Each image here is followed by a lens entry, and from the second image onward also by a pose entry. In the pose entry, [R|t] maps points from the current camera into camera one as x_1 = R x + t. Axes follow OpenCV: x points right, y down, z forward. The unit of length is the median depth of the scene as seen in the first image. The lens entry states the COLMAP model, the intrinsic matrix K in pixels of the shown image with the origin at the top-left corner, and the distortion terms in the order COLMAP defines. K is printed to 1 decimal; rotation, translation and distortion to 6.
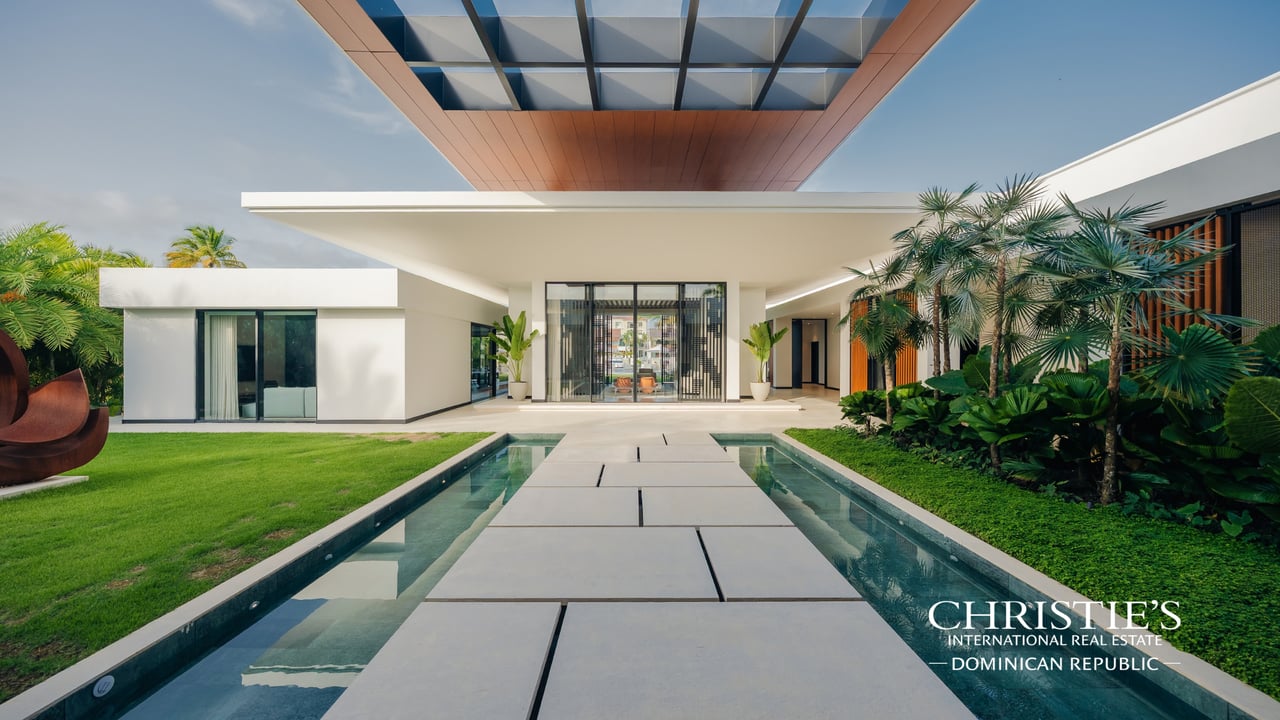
lens RADIAL K [[455.0, 0, 633.6], [0, 455.0, 359.4], [0, 0, 1]] dist [0.000159, 0.000023]
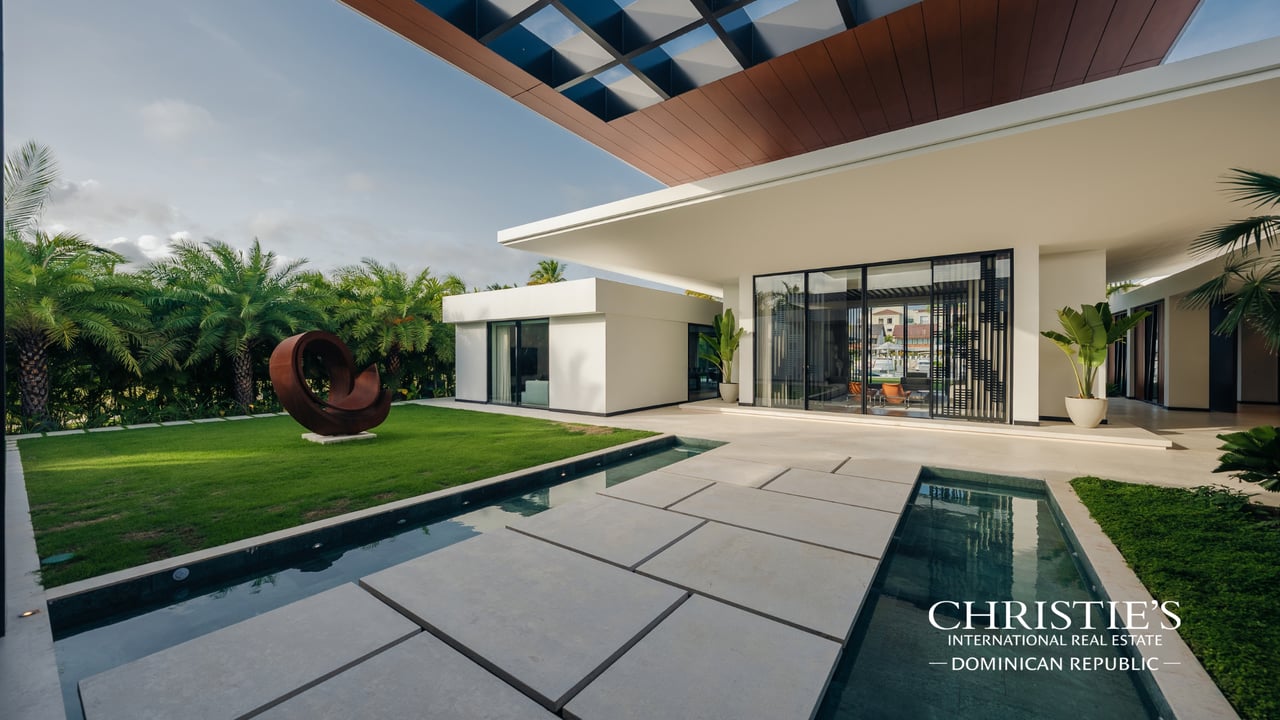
lens RADIAL K [[455.0, 0, 633.6], [0, 455.0, 359.4], [0, 0, 1]] dist [0.000159, 0.000023]
pose [[0.804008, 0.006212, -0.594585, 0.200852], [-0.006448, 0.999978, 0.001729, -0.001028], [0.594583, 0.002444, 0.804031, 0.146348]]
